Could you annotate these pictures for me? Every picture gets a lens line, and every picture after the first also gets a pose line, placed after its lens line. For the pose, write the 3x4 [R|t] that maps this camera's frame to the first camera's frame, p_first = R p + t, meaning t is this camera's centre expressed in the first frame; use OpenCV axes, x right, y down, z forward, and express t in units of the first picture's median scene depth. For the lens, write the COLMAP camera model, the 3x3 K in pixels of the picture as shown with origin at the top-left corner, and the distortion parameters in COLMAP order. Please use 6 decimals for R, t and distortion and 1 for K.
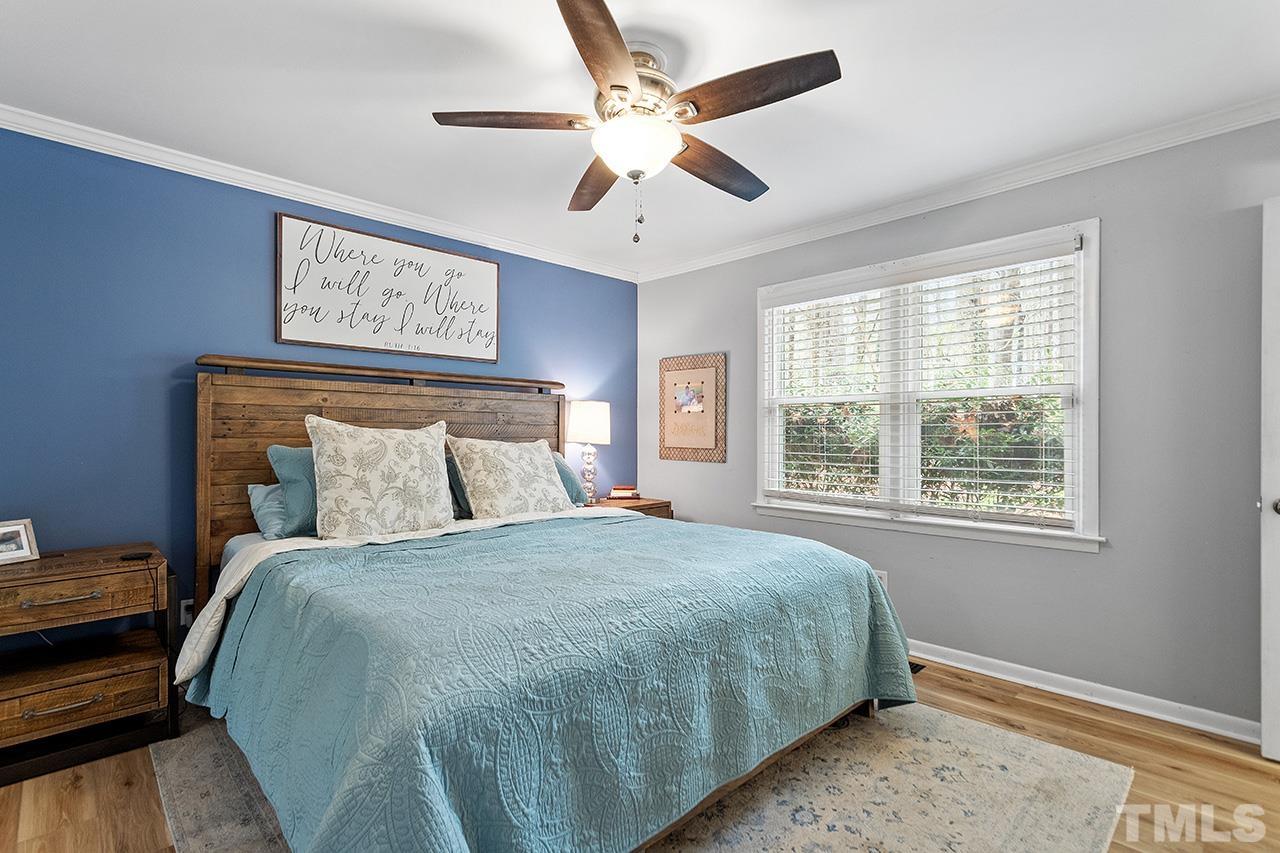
lens RADIAL K [[597.1, 0, 640.0], [0, 597.1, 426.5], [0, 0, 1]] dist [0.001229, 0.001091]
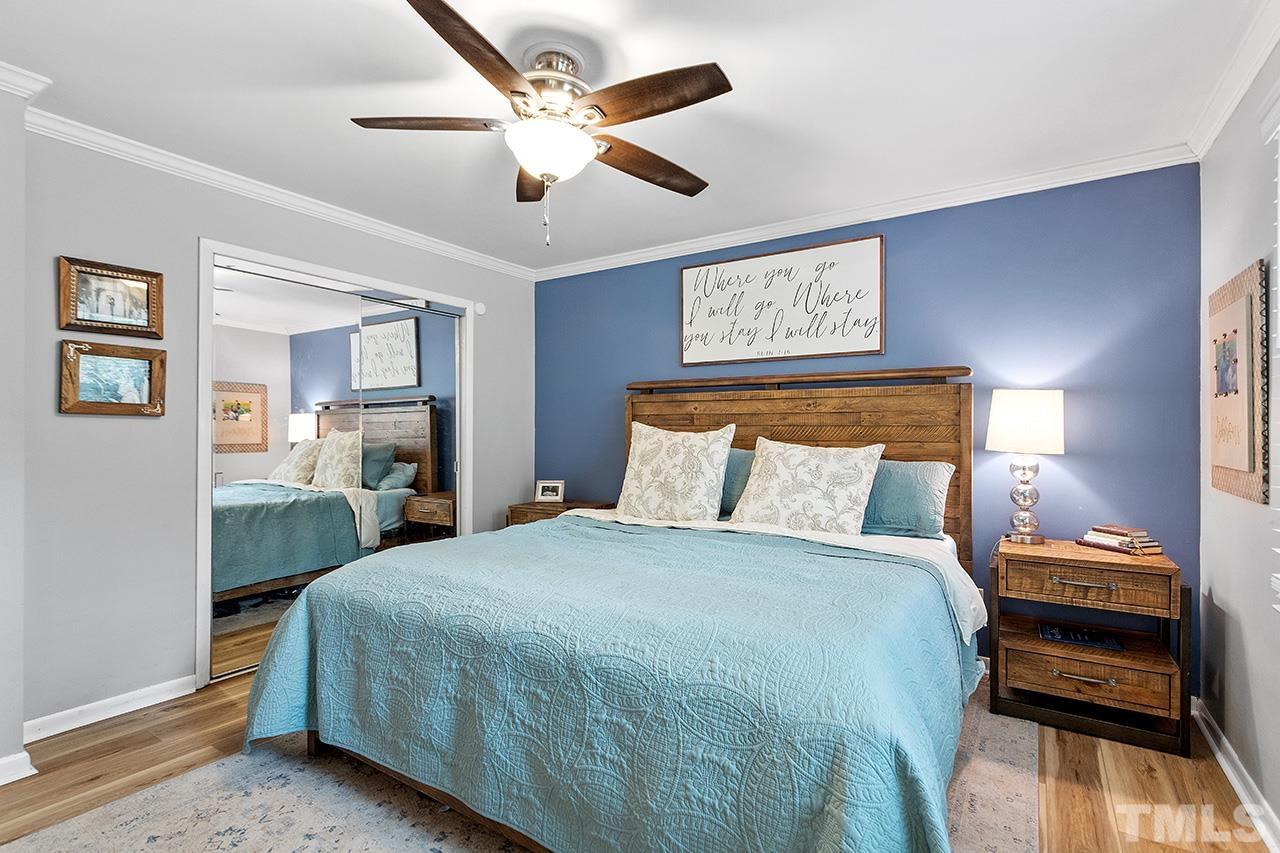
lens RADIAL K [[604.9, 0, 640.0], [0, 604.9, 426.5], [0, 0, 1]] dist [-0.000760, -0.000733]
pose [[0.219637, -0.011066, -0.975519, 0.620186], [0.008944, 0.999916, -0.009329, 0.002991], [0.975541, -0.006676, 0.219718, 0.569513]]
